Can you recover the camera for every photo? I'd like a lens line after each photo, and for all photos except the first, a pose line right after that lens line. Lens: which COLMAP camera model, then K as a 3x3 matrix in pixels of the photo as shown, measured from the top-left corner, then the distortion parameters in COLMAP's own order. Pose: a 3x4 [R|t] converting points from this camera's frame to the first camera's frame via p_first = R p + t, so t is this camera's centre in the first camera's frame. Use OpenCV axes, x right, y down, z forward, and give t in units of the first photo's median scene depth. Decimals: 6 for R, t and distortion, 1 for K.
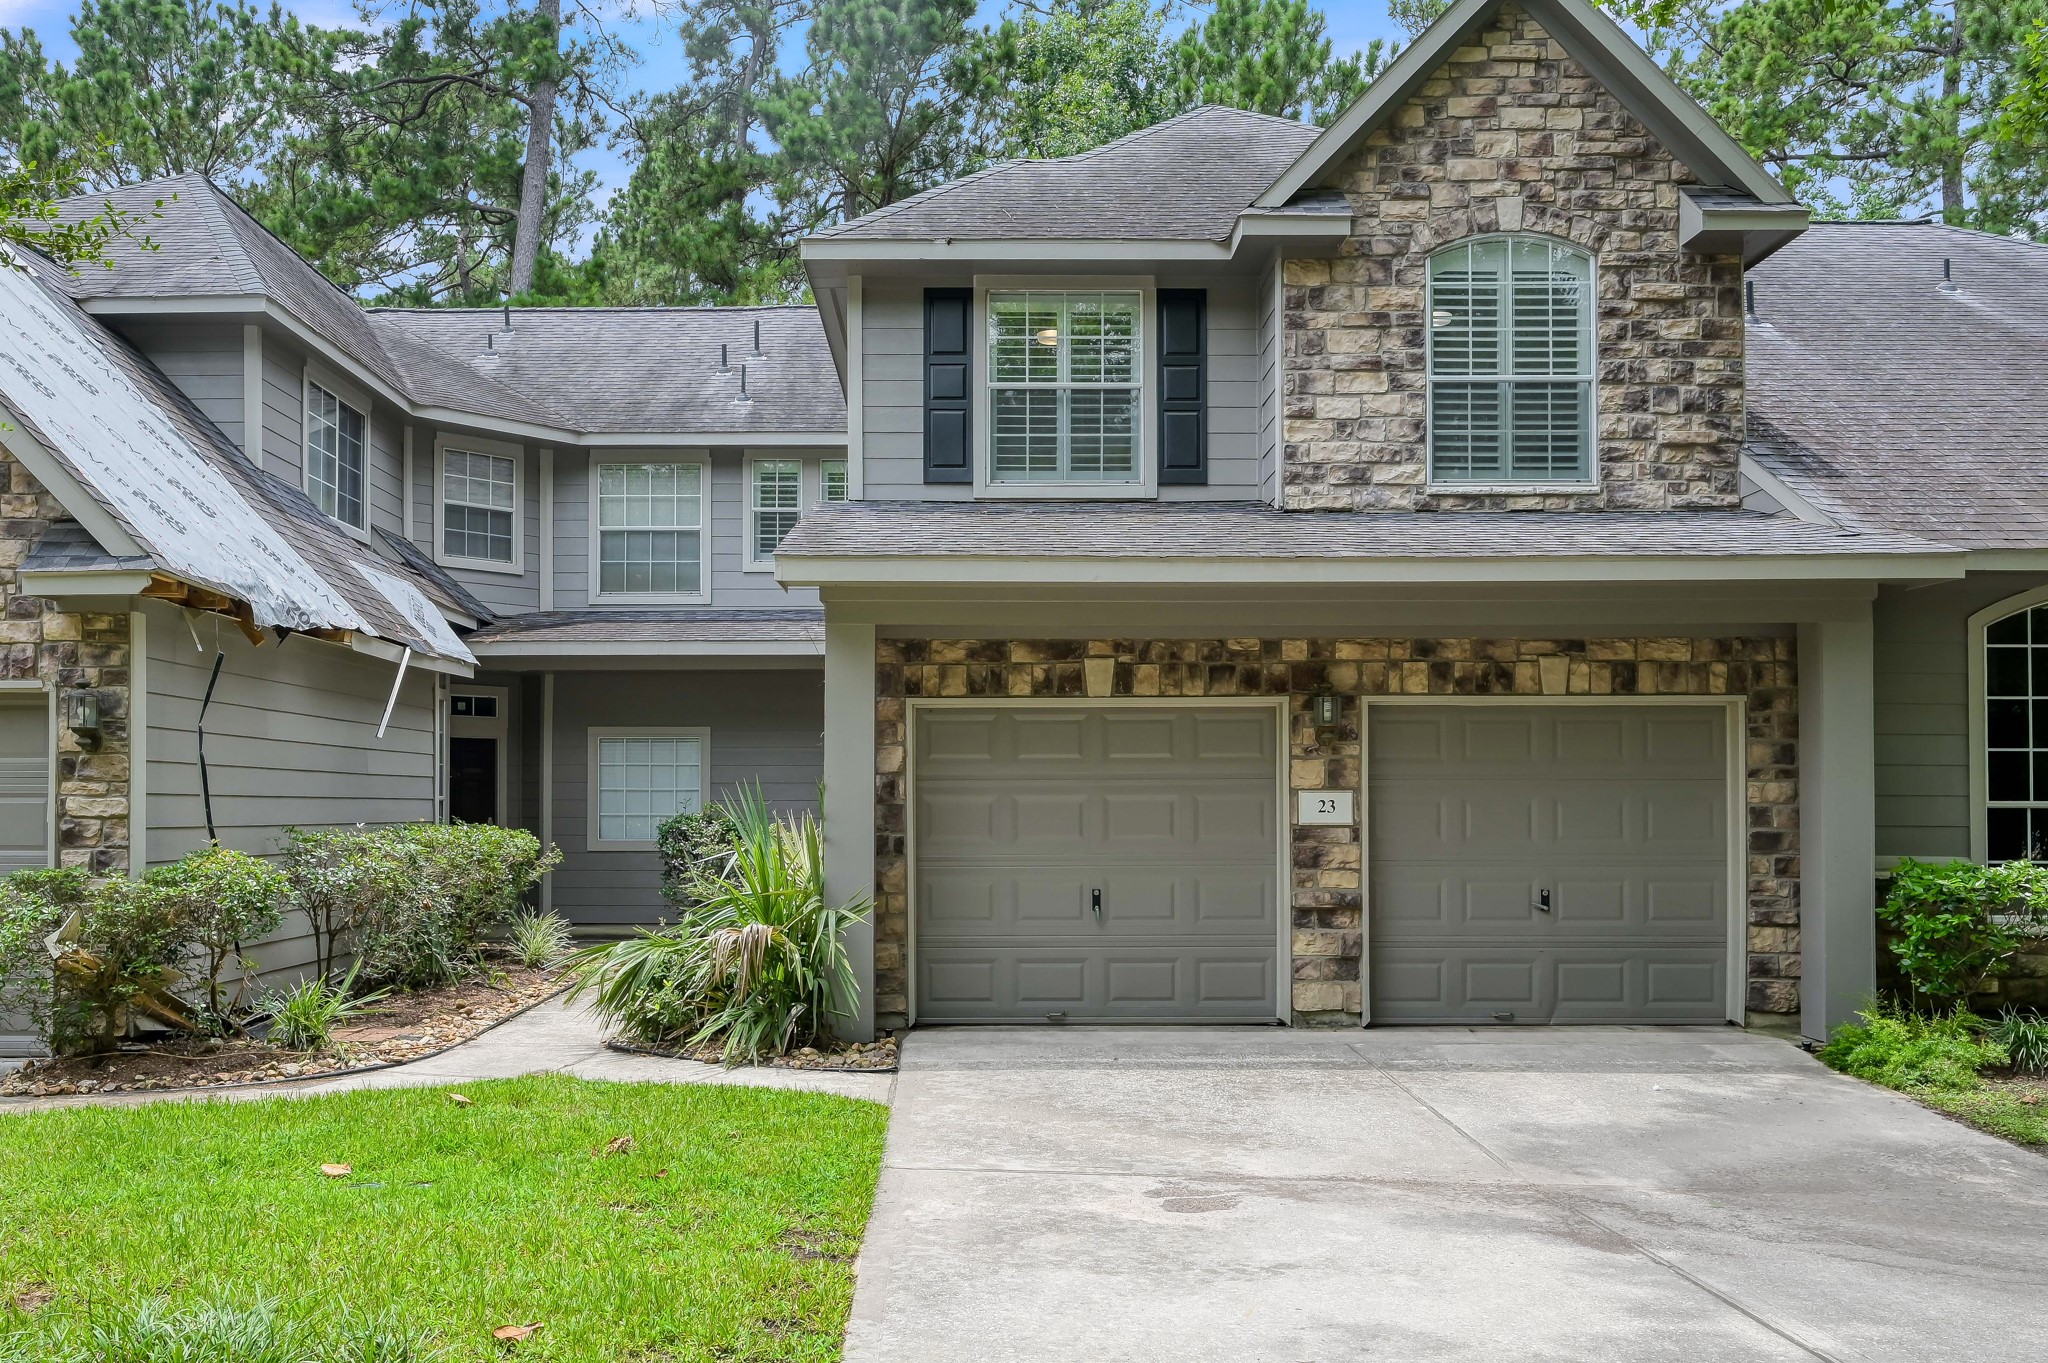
lens RADIAL K [[1692.6, 0, 996.0], [0, 1692.6, 775.2], [0, 0, 1]] dist [-0.007535, 0.008069]
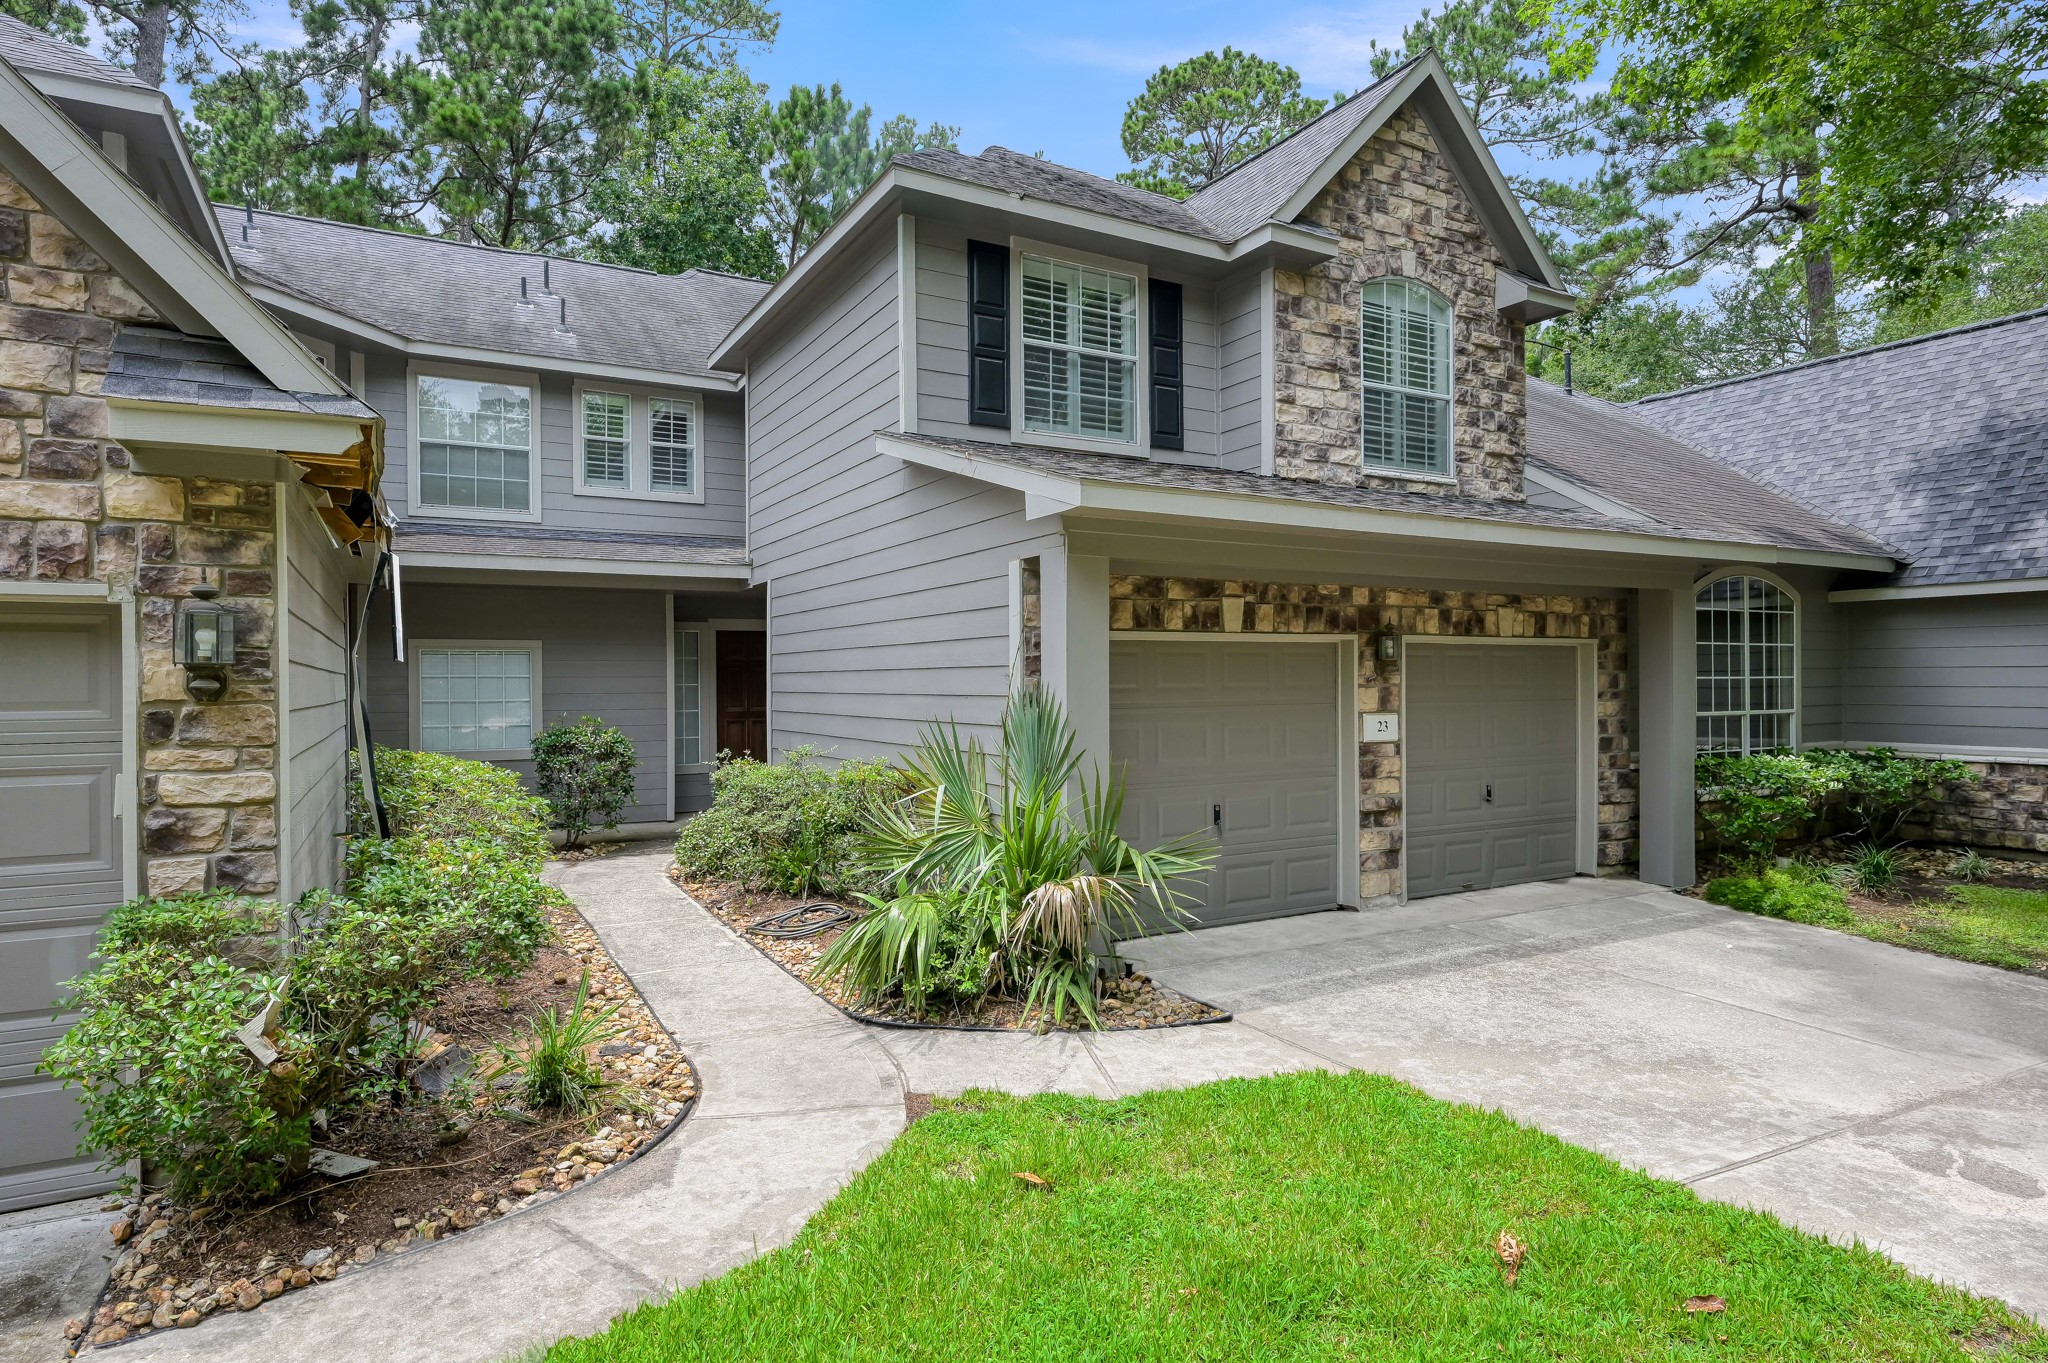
lens RADIAL K [[1108.9, 0, 1023.2], [0, 1108.9, 685.4], [0, 0, 1]] dist [-0.002863, -0.001189]
pose [[0.874510, -0.005998, 0.484970, -0.410056], [-0.003909, 0.999804, 0.019413, -0.025057], [-0.484991, -0.018873, 0.874315, 0.431413]]
